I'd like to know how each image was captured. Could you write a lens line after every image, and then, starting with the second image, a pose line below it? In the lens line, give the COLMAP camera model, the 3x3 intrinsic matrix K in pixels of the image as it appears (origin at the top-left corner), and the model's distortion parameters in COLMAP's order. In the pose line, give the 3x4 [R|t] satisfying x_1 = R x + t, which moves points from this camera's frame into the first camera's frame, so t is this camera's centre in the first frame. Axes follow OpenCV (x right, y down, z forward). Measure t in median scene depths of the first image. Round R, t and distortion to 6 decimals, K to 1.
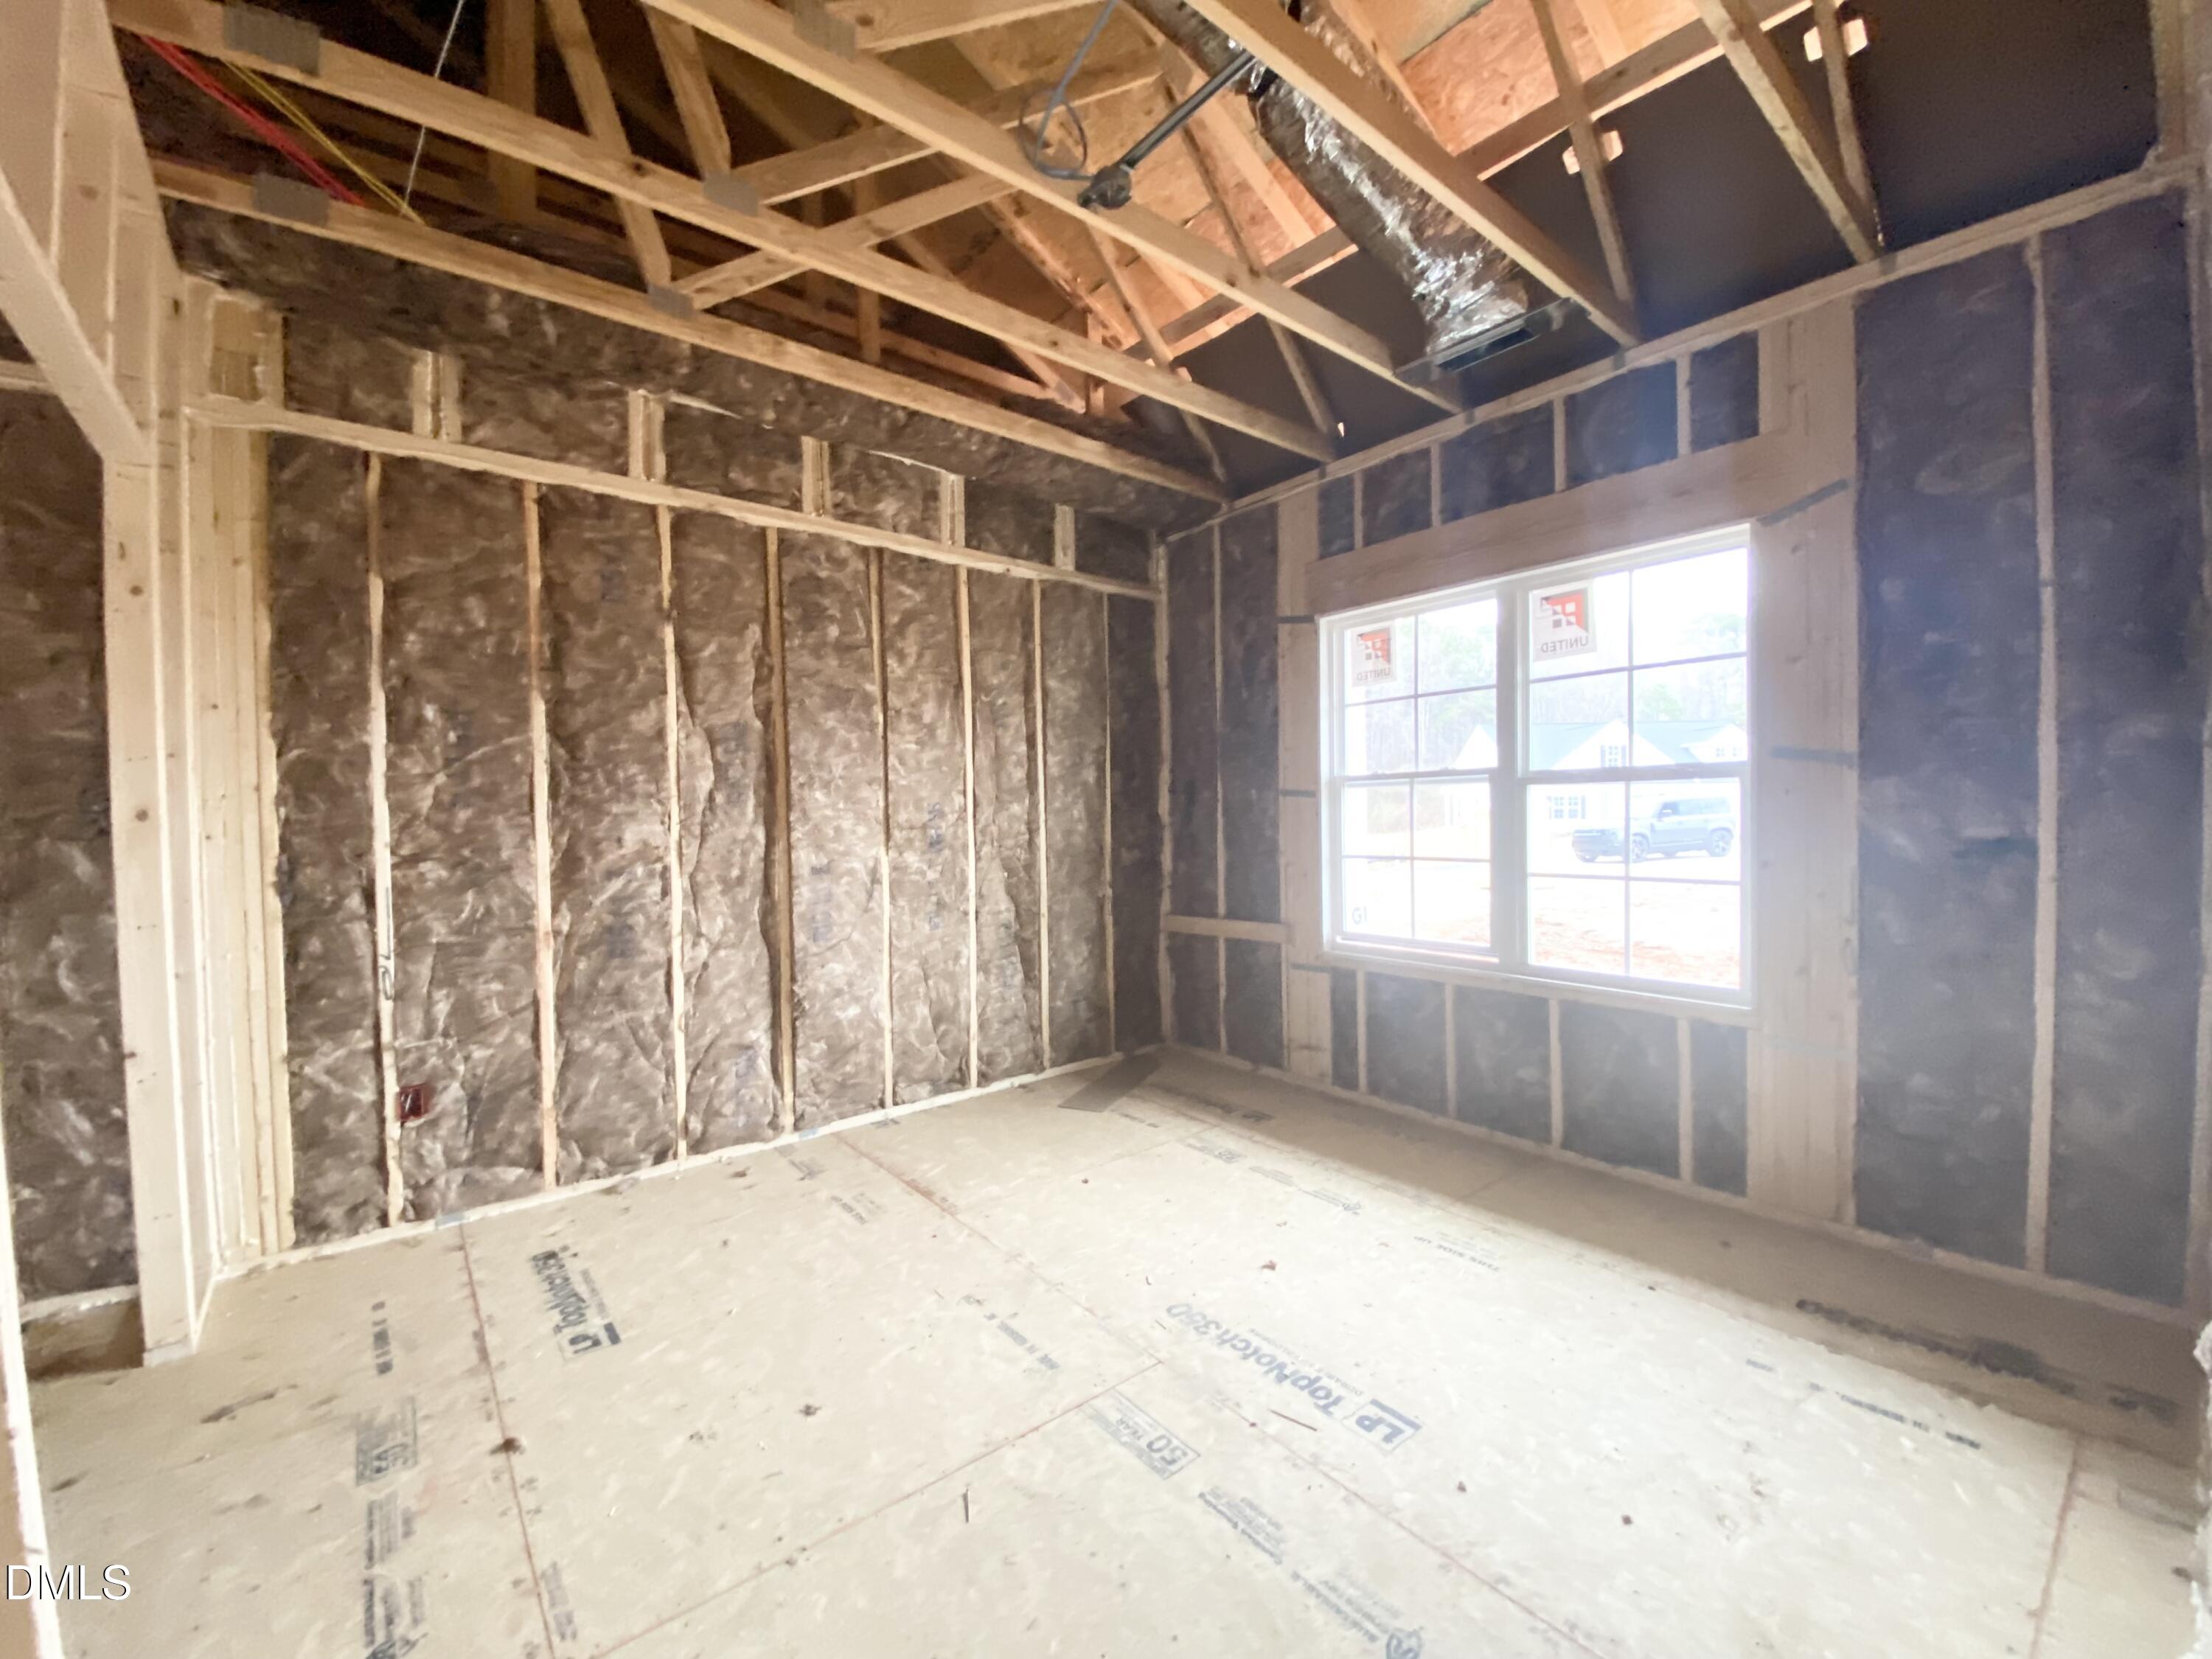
lens RADIAL K [[899.6, 0, 1100.0], [0, 899.6, 813.8], [0, 0, 1]] dist [-0.012357, -0.006399]
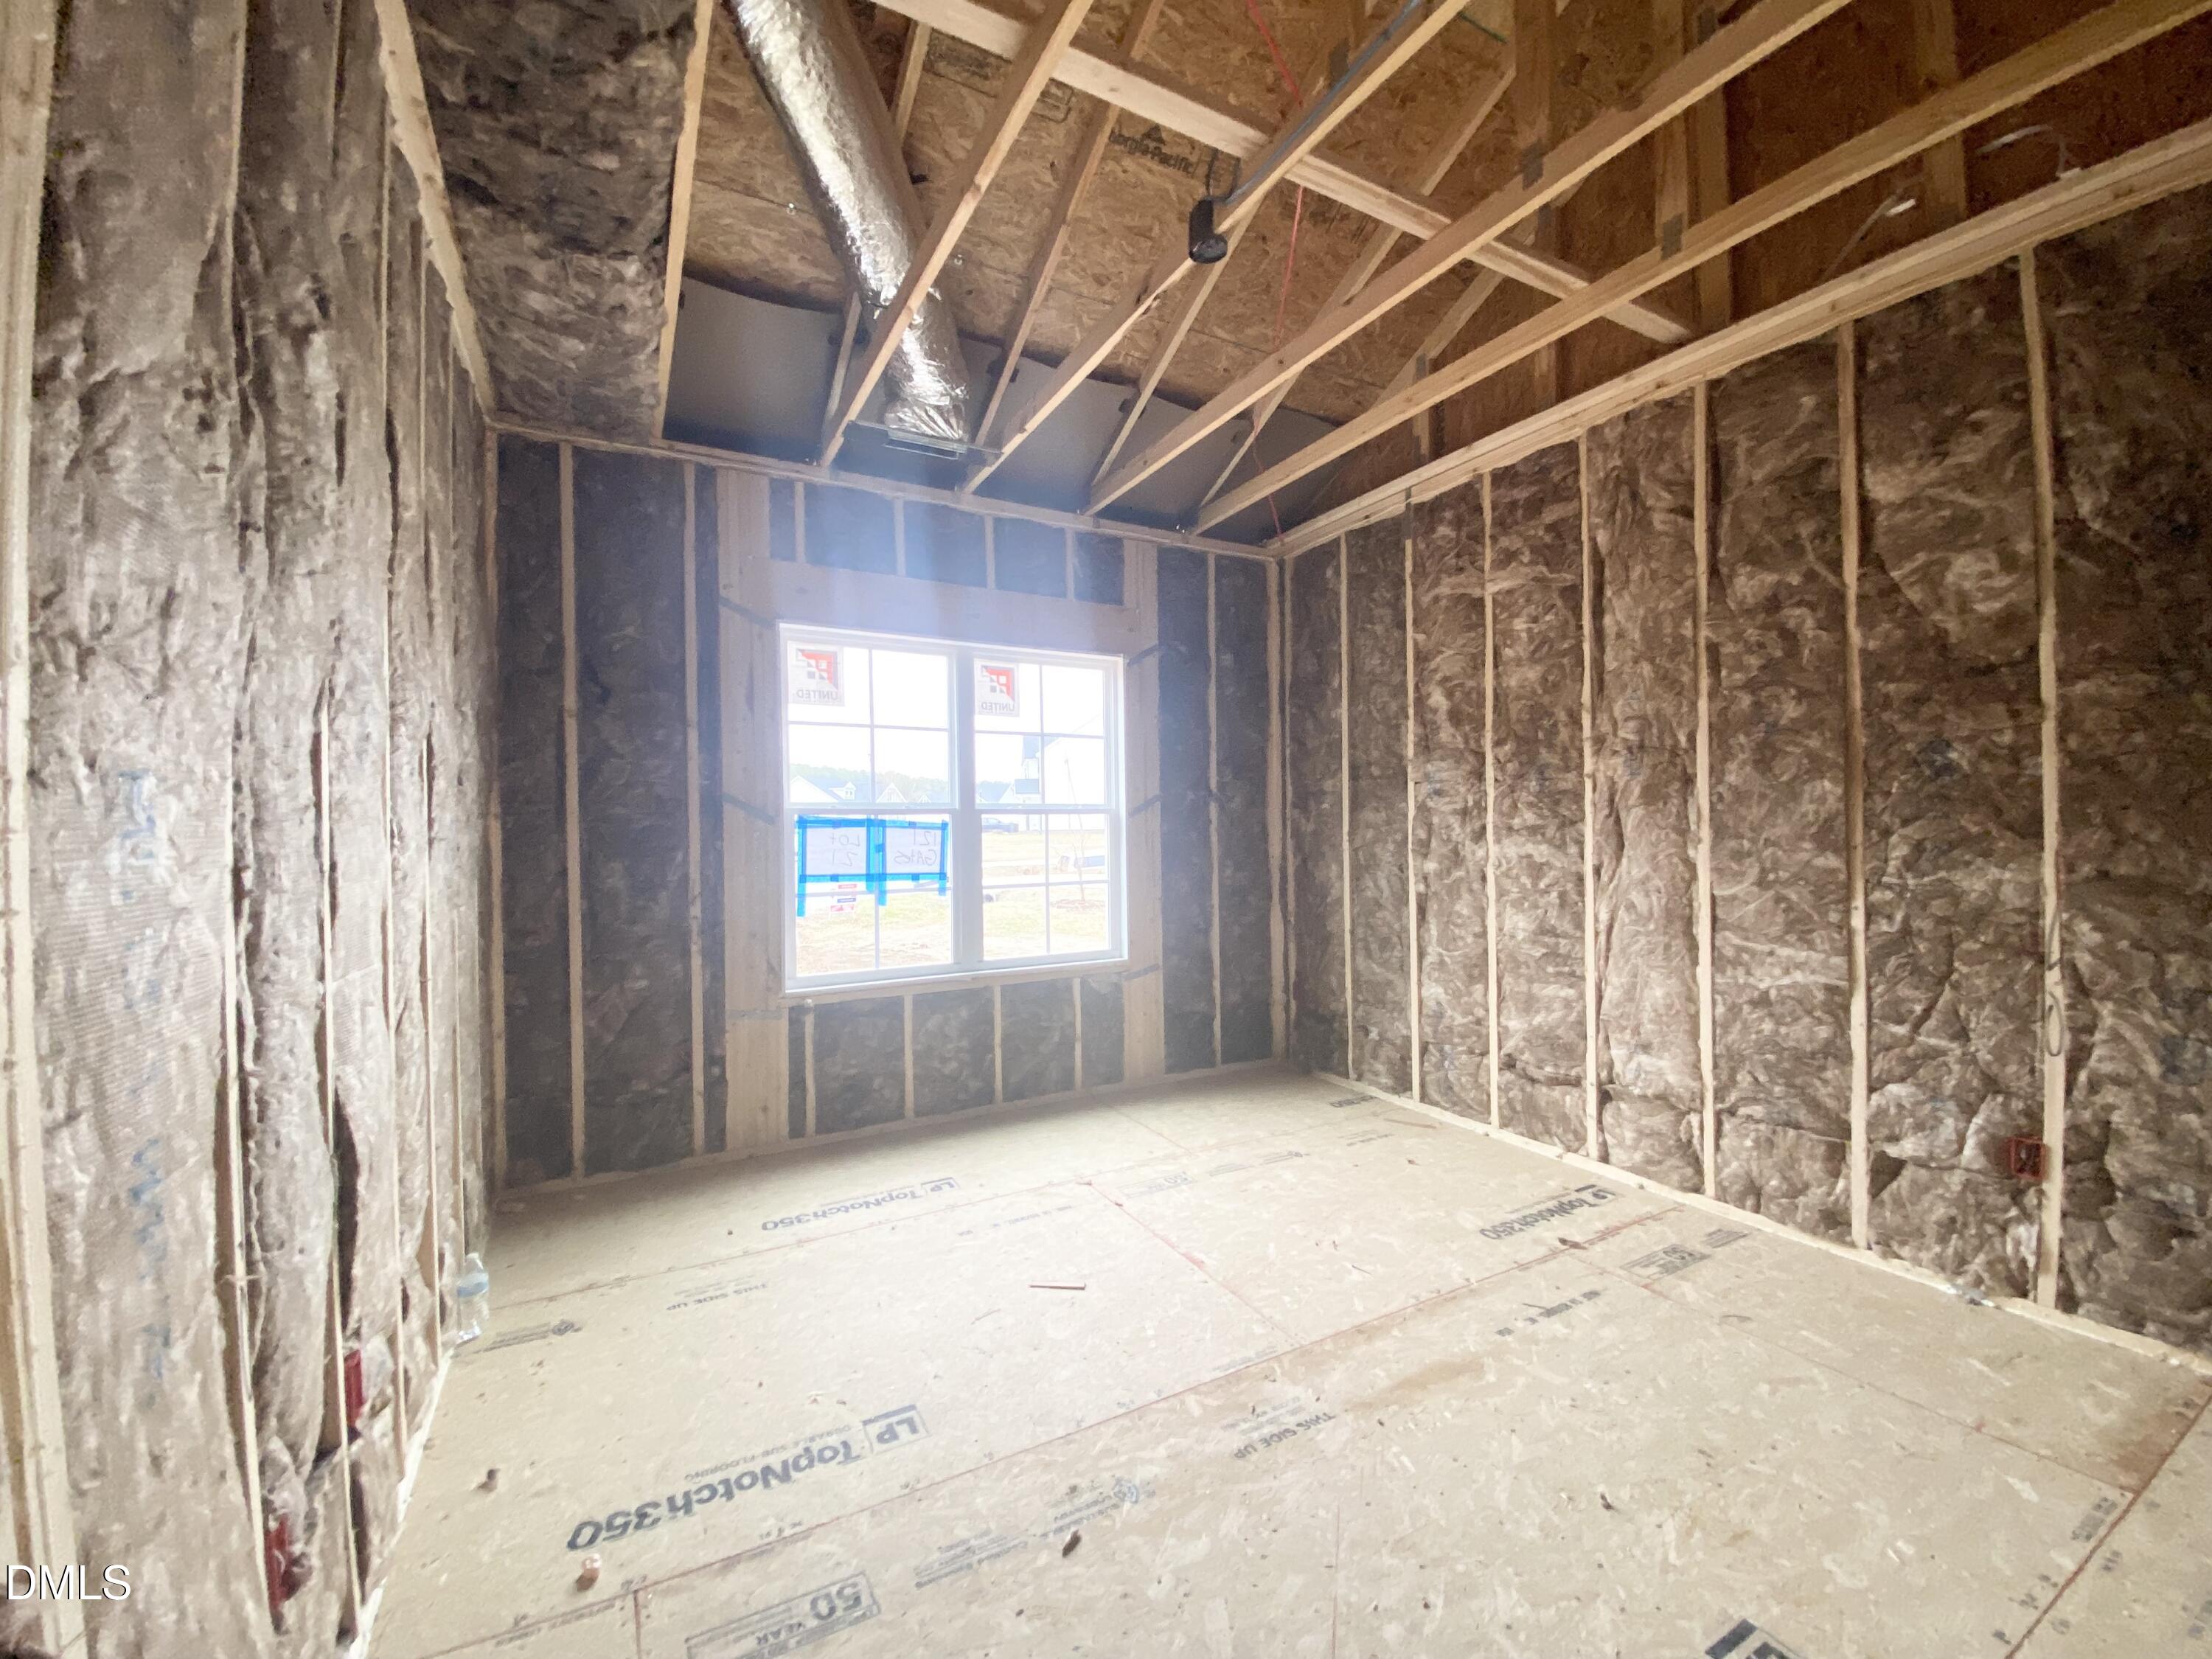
lens RADIAL K [[899.6, 0, 1102.7], [0, 899.6, 844.9], [0, 0, 1]] dist [-0.012357, -0.006399]
pose [[0.169808, -0.006586, 0.985455, -0.732520], [0.011391, 0.999924, 0.004720, 0.004299], [-0.985411, 0.010424, 0.169870, 0.637956]]
